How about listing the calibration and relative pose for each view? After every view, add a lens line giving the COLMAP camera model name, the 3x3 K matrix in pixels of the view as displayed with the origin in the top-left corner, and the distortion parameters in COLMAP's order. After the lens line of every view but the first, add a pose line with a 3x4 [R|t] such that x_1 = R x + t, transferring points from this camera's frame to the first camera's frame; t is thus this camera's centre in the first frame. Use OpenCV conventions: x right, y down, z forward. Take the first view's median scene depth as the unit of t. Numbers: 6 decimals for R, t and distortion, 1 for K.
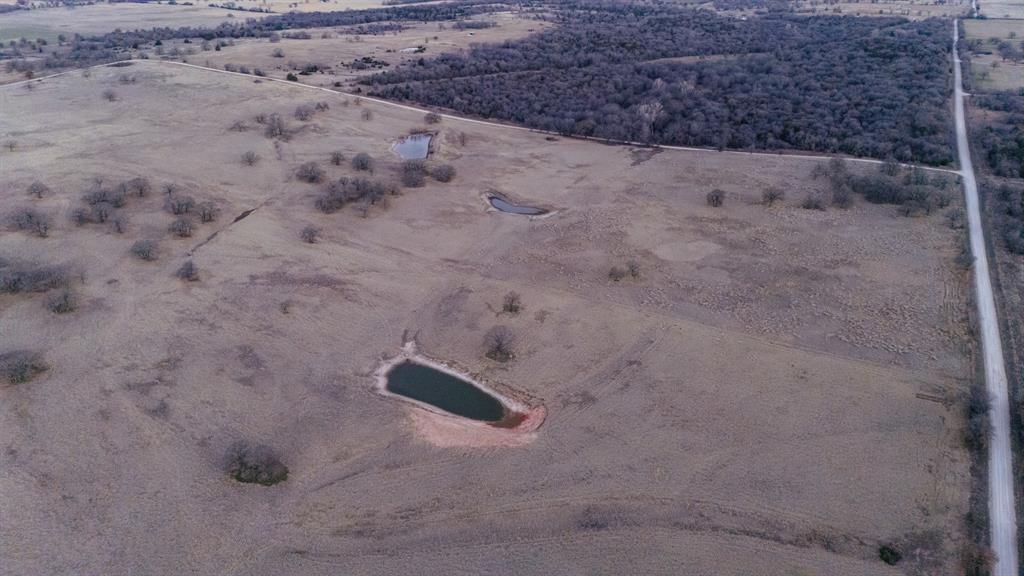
lens RADIAL K [[740.6, 0, 512.0], [0, 740.6, 288.0], [0, 0, 1]] dist [0.103154, -0.103212]
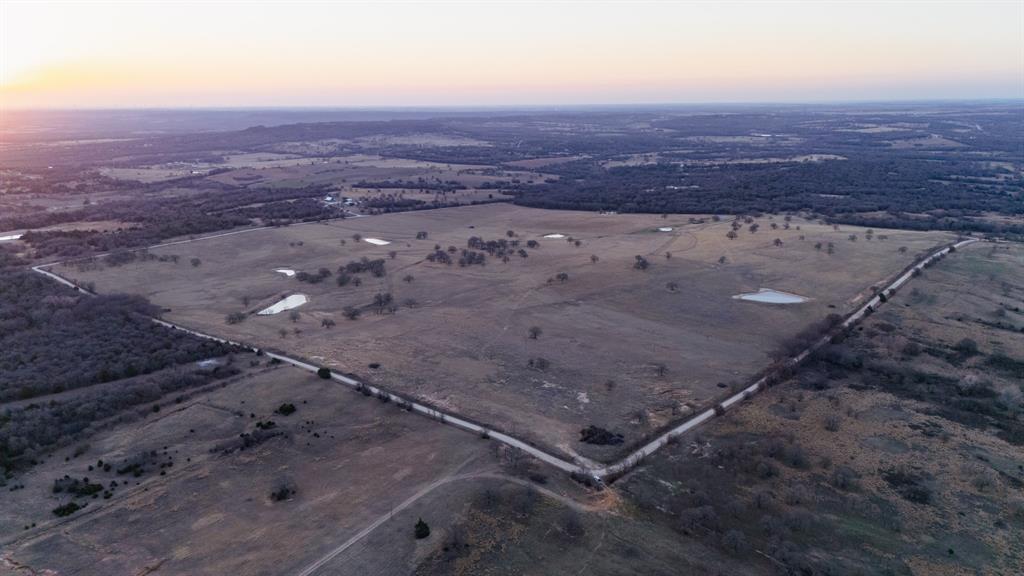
lens RADIAL K [[740.6, 0, 512.0], [0, 740.6, 288.0], [0, 0, 1]] dist [0.103154, -0.103212]
pose [[-0.974555, -0.046463, 0.219281, -0.653121], [0.105006, 0.769661, 0.629758, -0.811109], [-0.198033, 0.636760, -0.745198, 1.540747]]
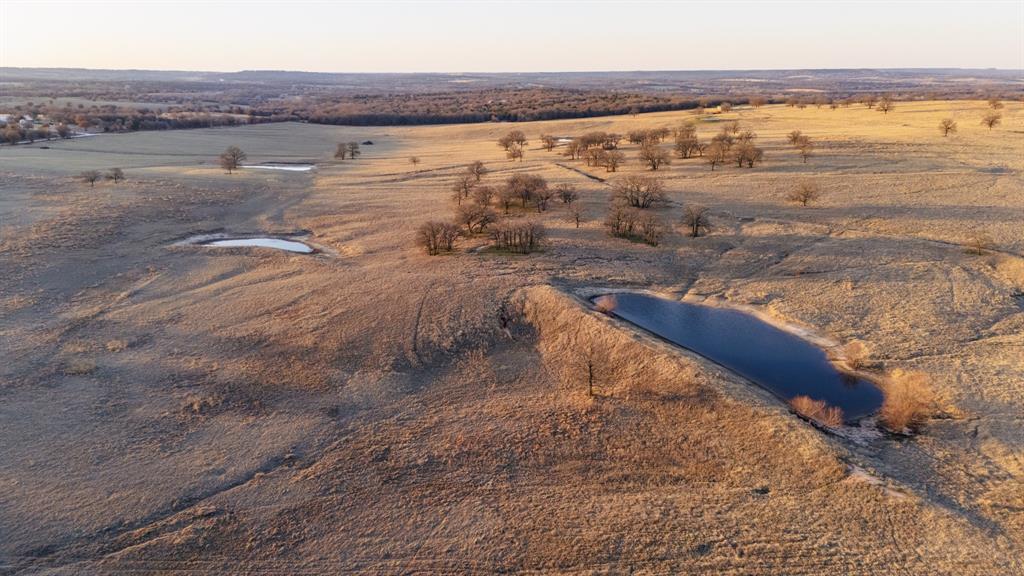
lens RADIAL K [[740.6, 0, 512.0], [0, 740.6, 288.0], [0, 0, 1]] dist [0.103154, -0.103212]
pose [[-0.915880, 0.114255, -0.384851, 0.031776], [-0.171982, 0.754554, 0.633301, -0.295383], [0.362749, 0.646215, -0.671431, 0.938699]]
